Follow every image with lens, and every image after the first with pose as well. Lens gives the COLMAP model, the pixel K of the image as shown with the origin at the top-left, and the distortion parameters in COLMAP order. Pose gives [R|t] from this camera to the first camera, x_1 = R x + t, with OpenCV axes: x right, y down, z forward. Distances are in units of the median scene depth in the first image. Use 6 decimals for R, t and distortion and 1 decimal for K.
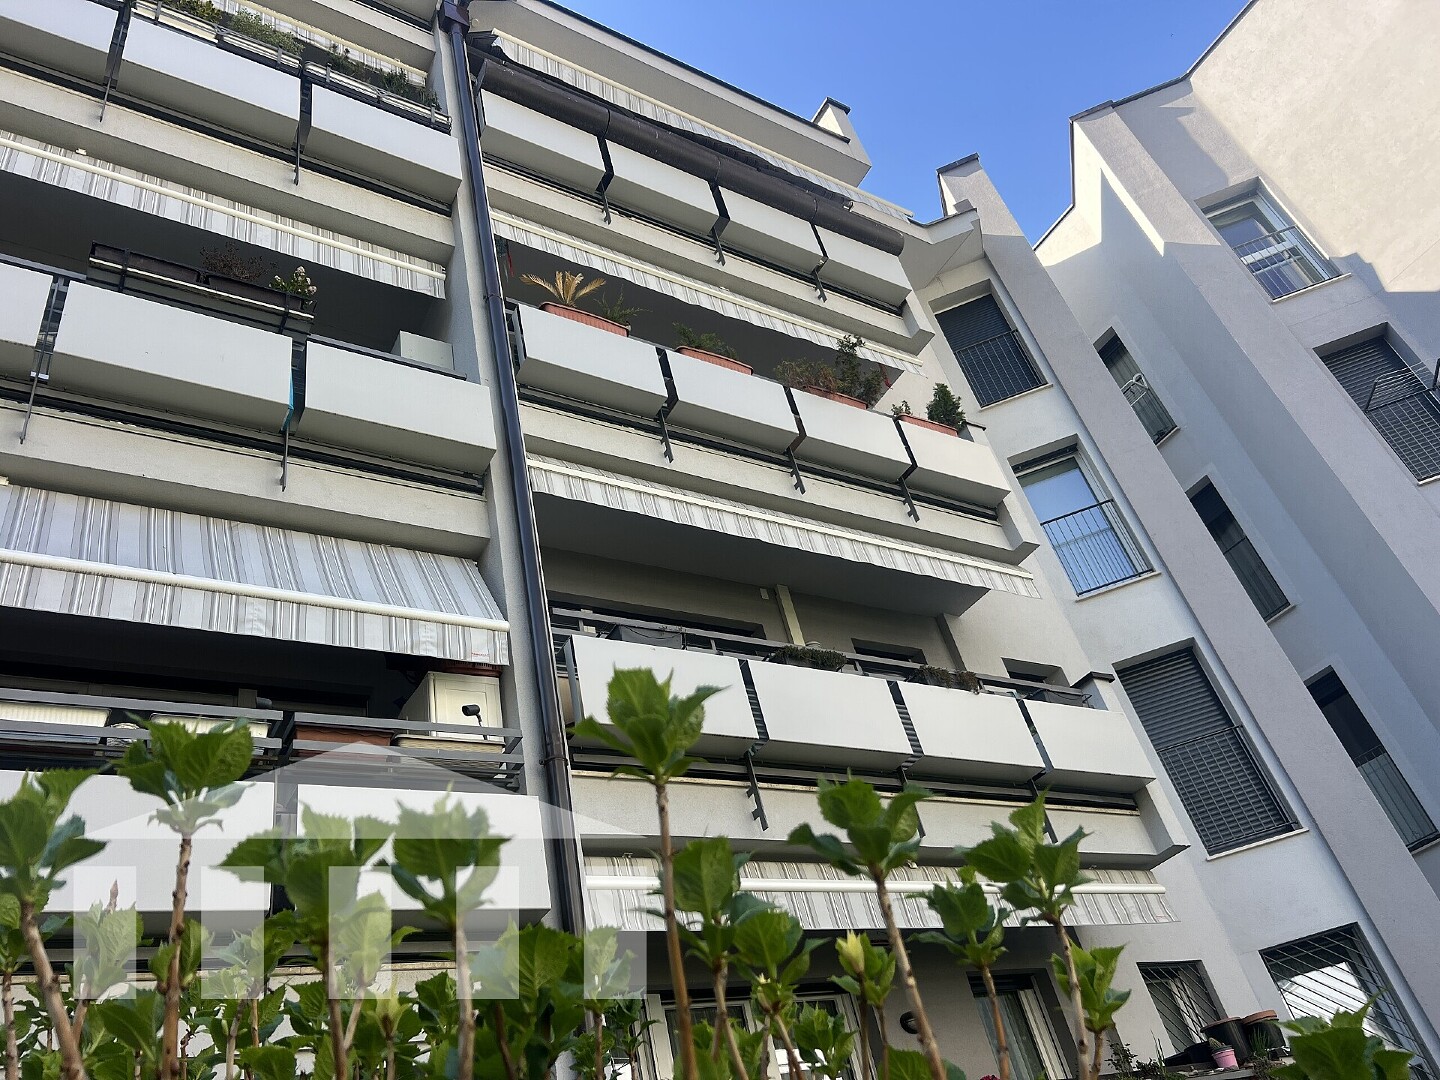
lens RADIAL K [[1089.4, 0, 720.0], [0, 1089.4, 540.0], [0, 0, 1]] dist [0.000226, 0.003026]
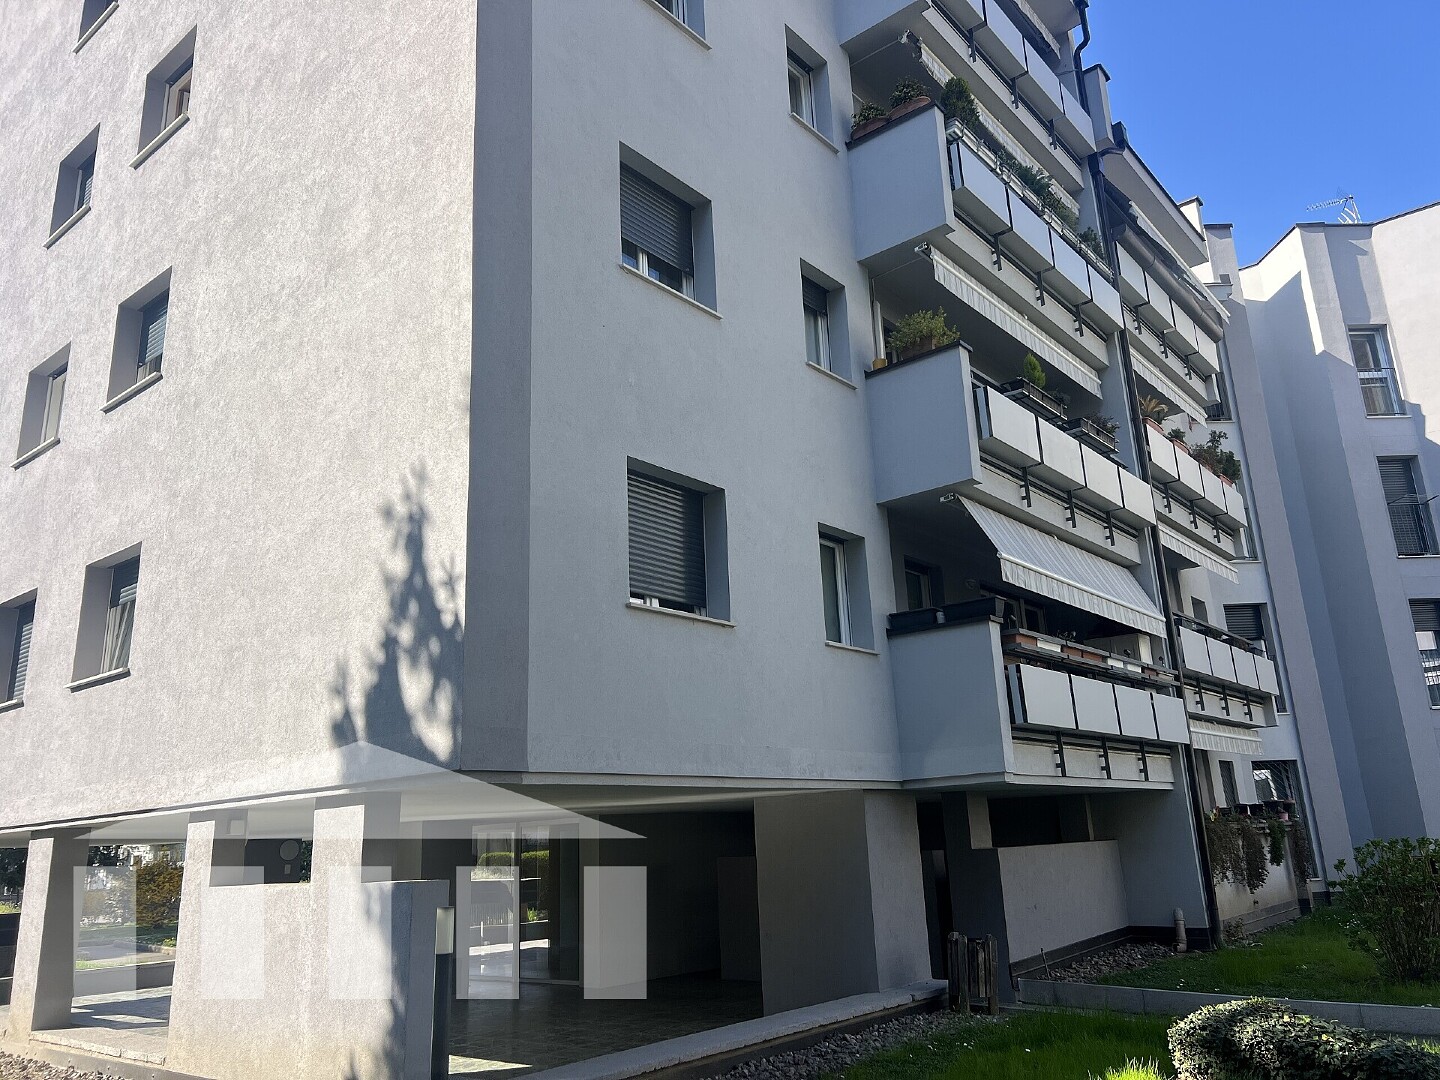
lens RADIAL K [[1089.4, 0, 720.0], [0, 1089.4, 540.0], [0, 0, 1]] dist [0.000226, 0.003026]
pose [[0.929032, 0.235044, 0.285750, -0.879276], [-0.317910, 0.902203, 0.291483, -0.225620], [-0.189294, -0.361640, 0.912899, -0.427735]]
